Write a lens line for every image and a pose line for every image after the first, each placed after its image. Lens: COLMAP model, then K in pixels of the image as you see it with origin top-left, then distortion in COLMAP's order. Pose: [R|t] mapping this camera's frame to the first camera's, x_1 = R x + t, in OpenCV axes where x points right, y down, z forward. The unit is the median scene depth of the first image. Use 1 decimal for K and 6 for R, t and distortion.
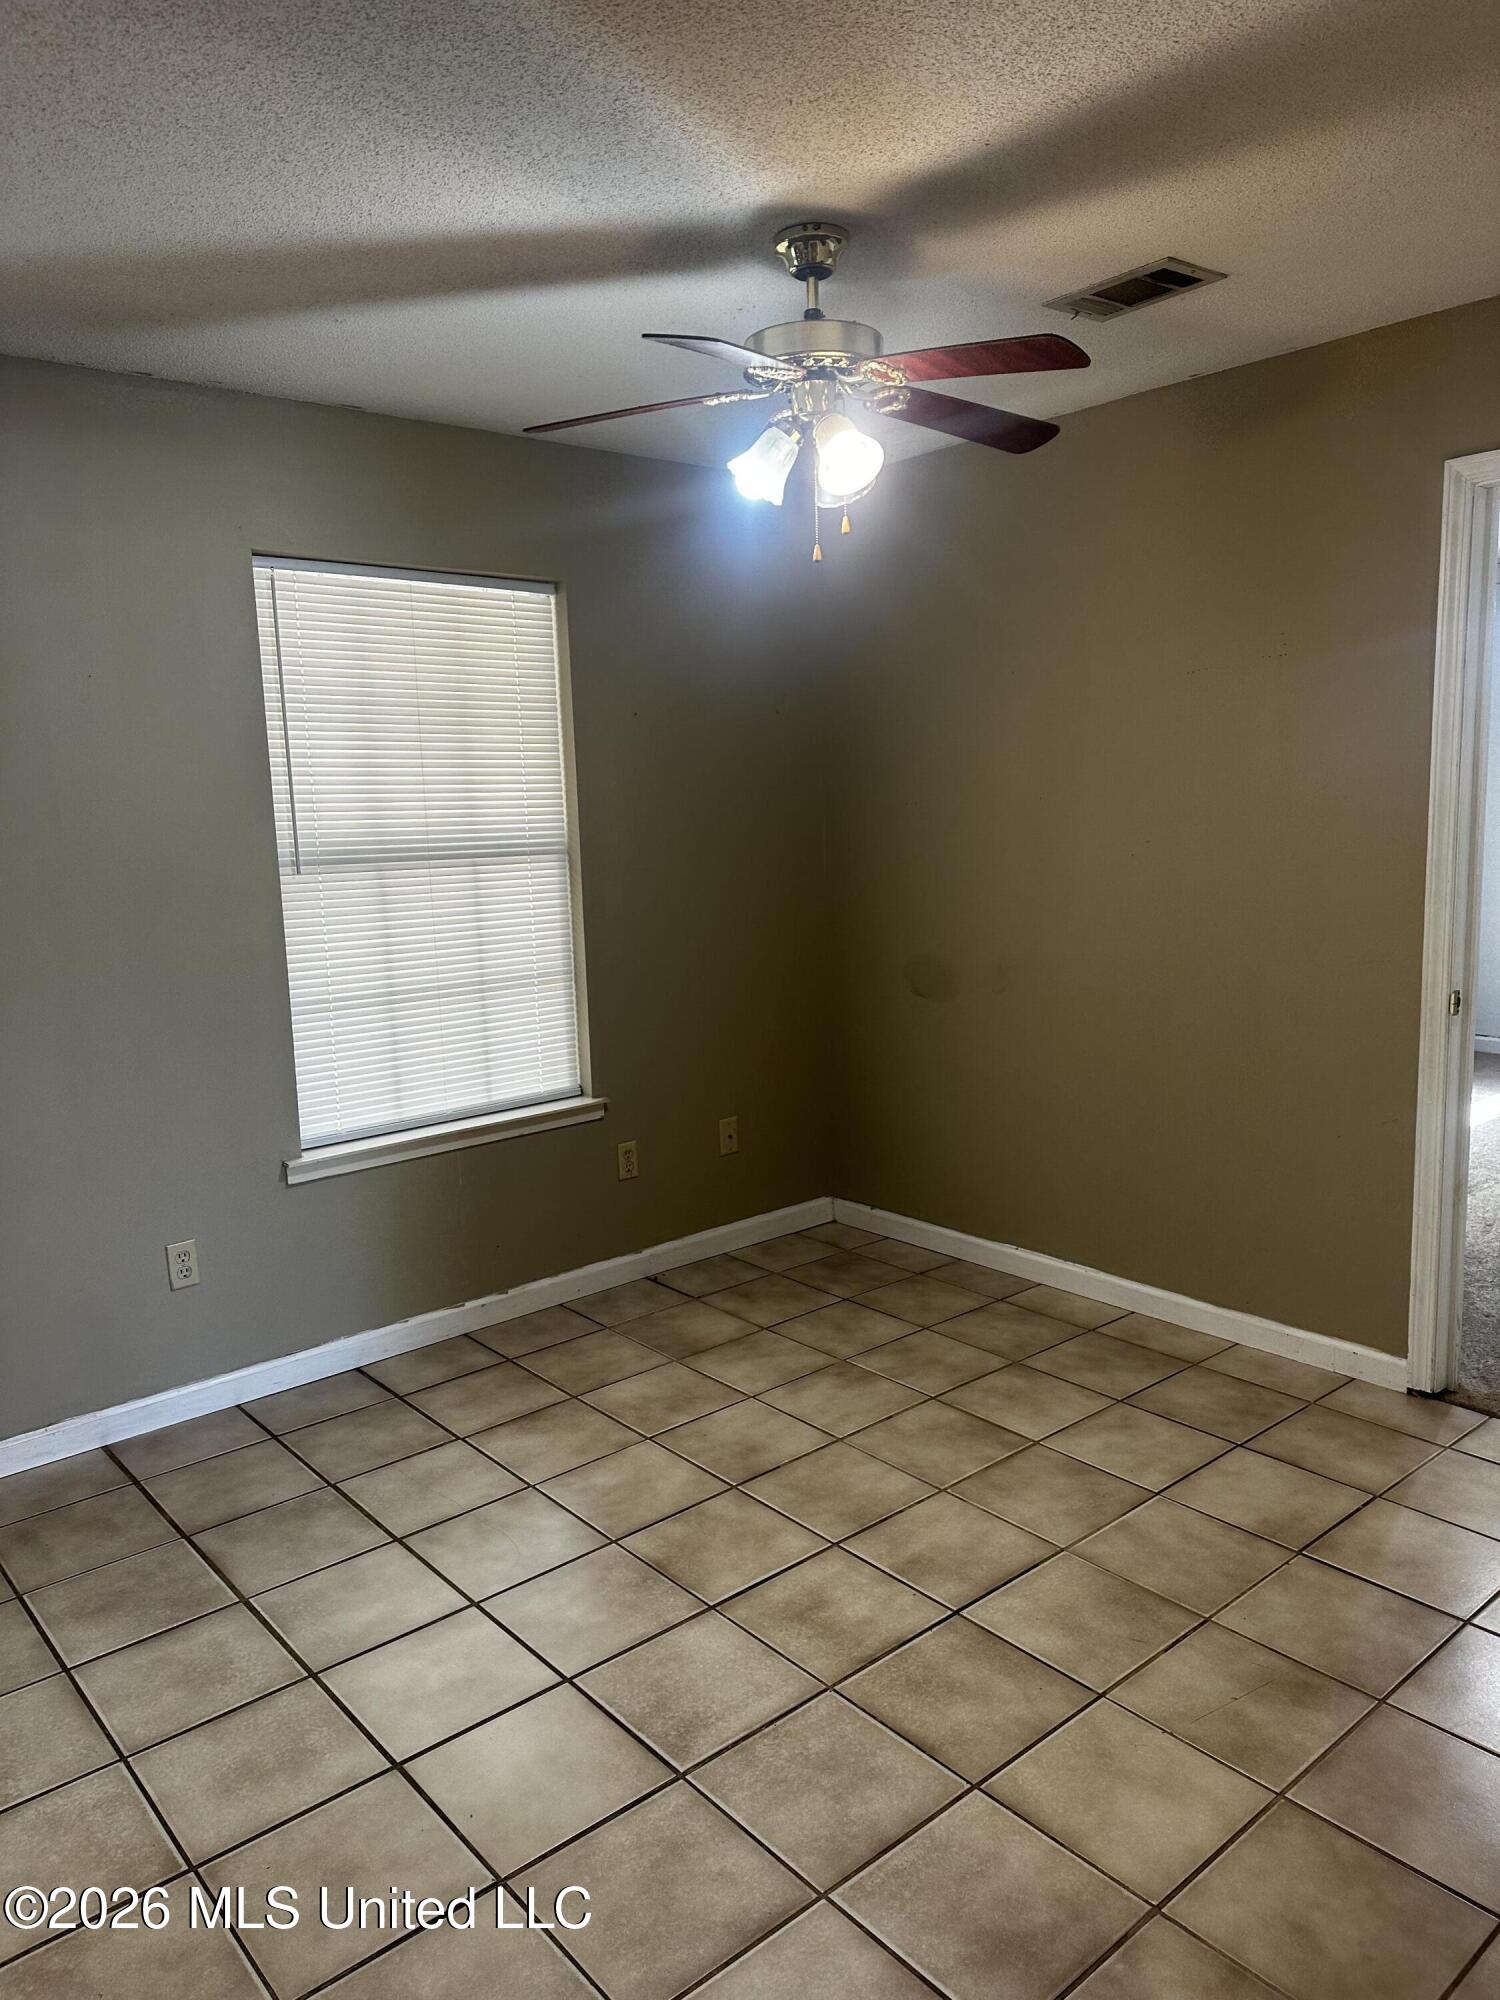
lens RADIAL K [[1395.5, 0, 752.8], [0, 1395.5, 1001.9], [0, 0, 1]] dist [0.021013, -0.005432]
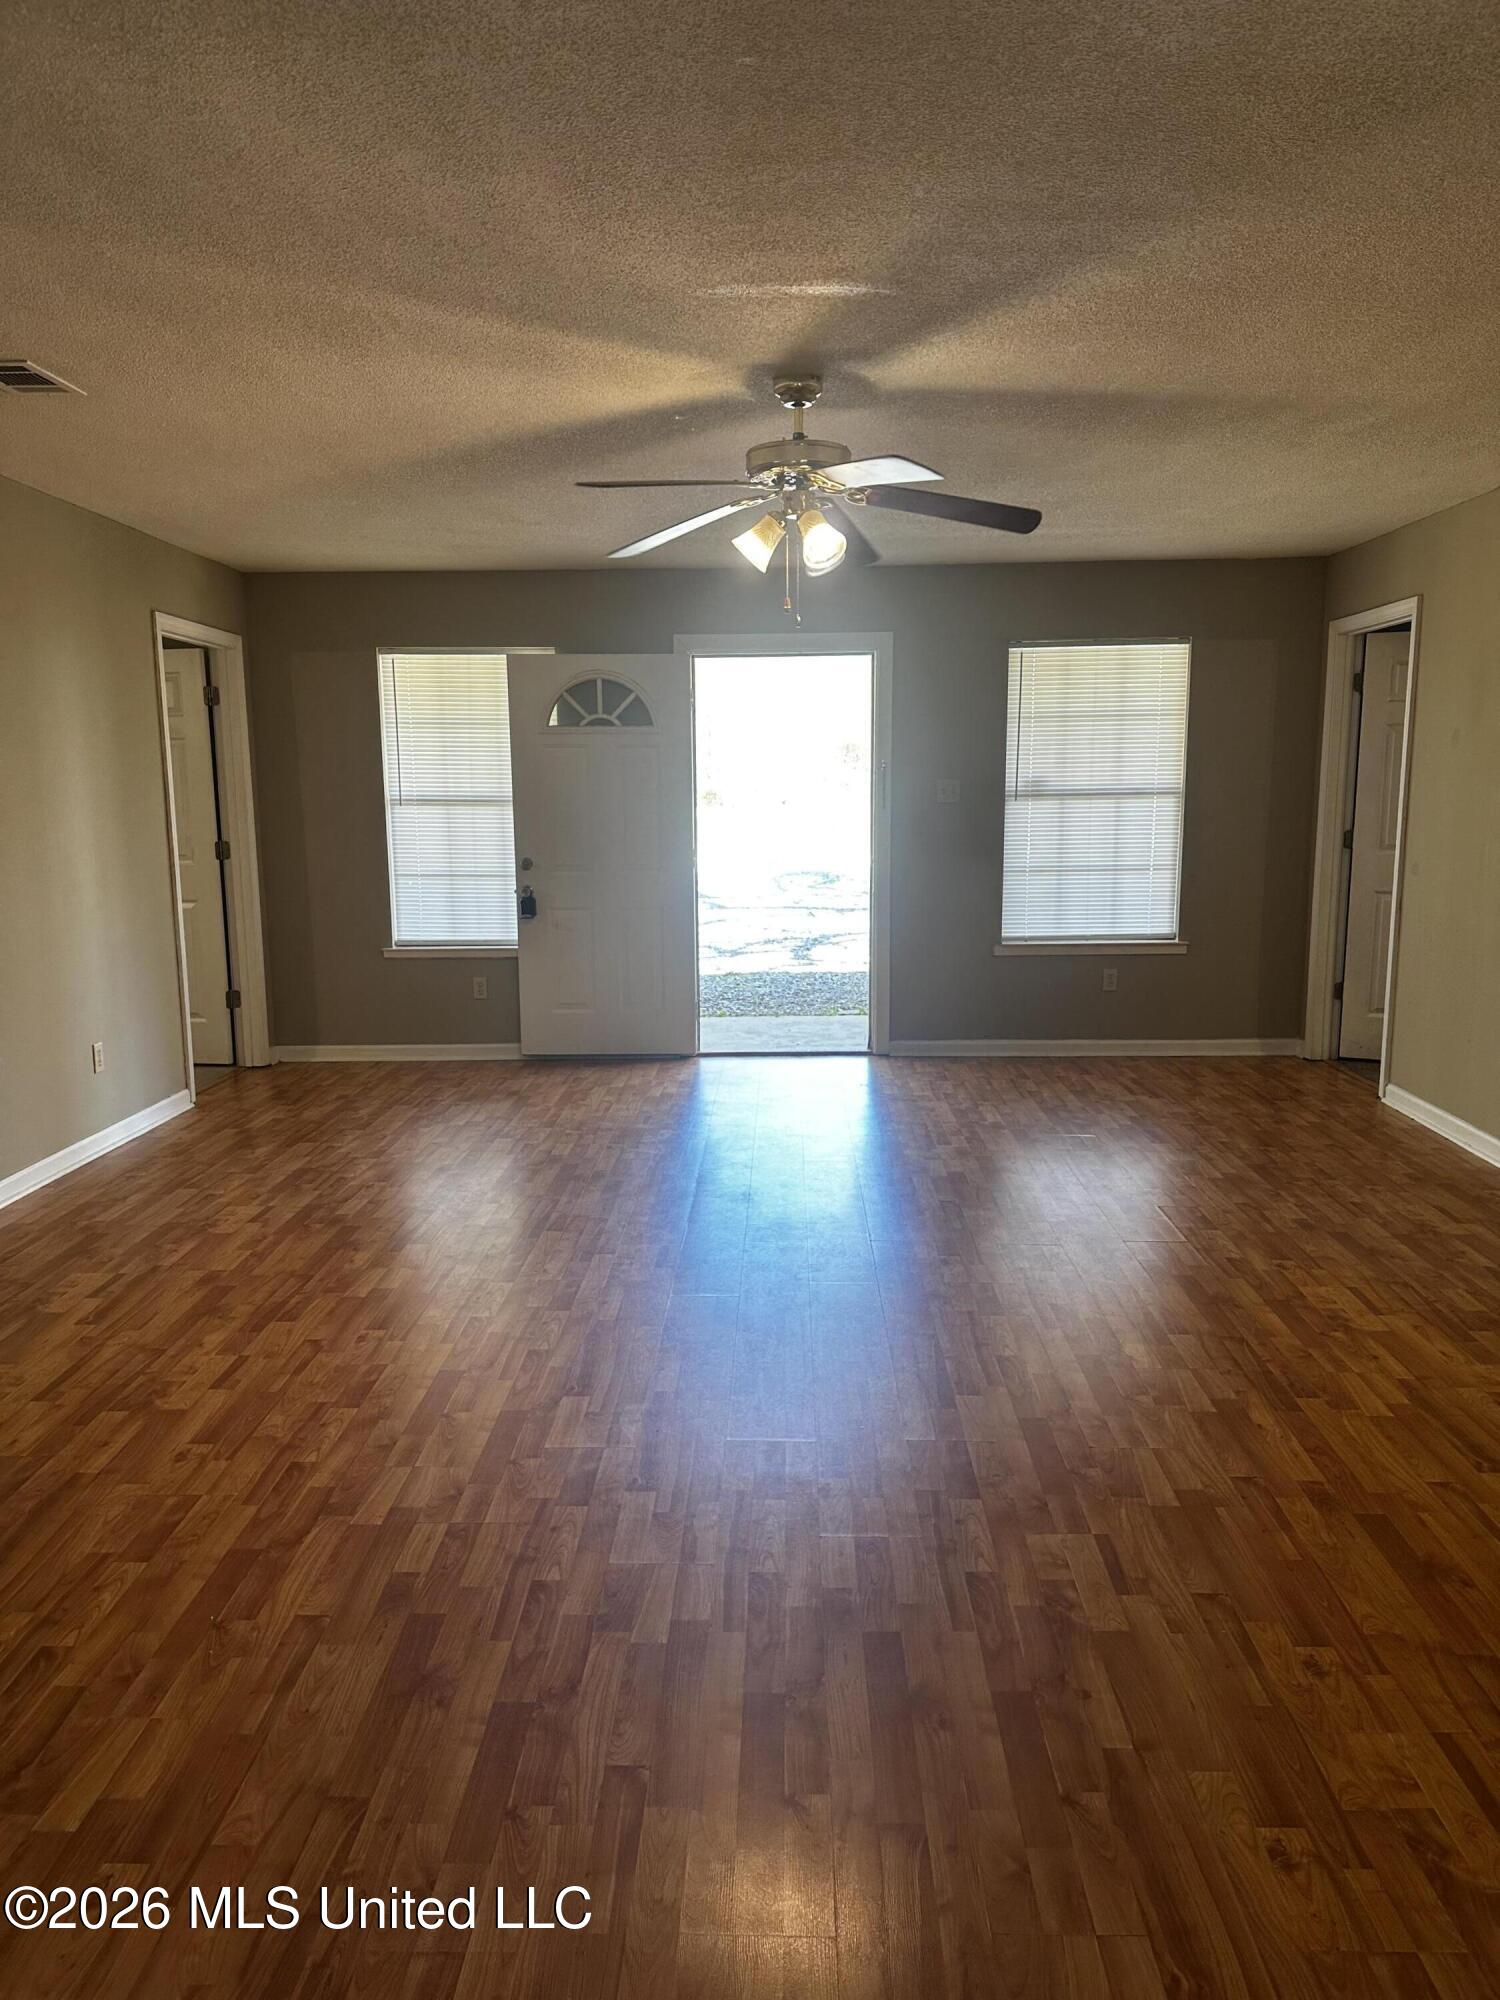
lens RADIAL K [[1395.5, 0, 750.7], [0, 1395.5, 1000.7], [0, 0, 1]] dist [0.021013, -0.005432]
pose [[0.737758, 0.132250, -0.661984, 0.745432], [-0.109604, 0.991077, 0.075846, 0.083977], [0.666108, 0.016600, 0.745670, -0.725222]]
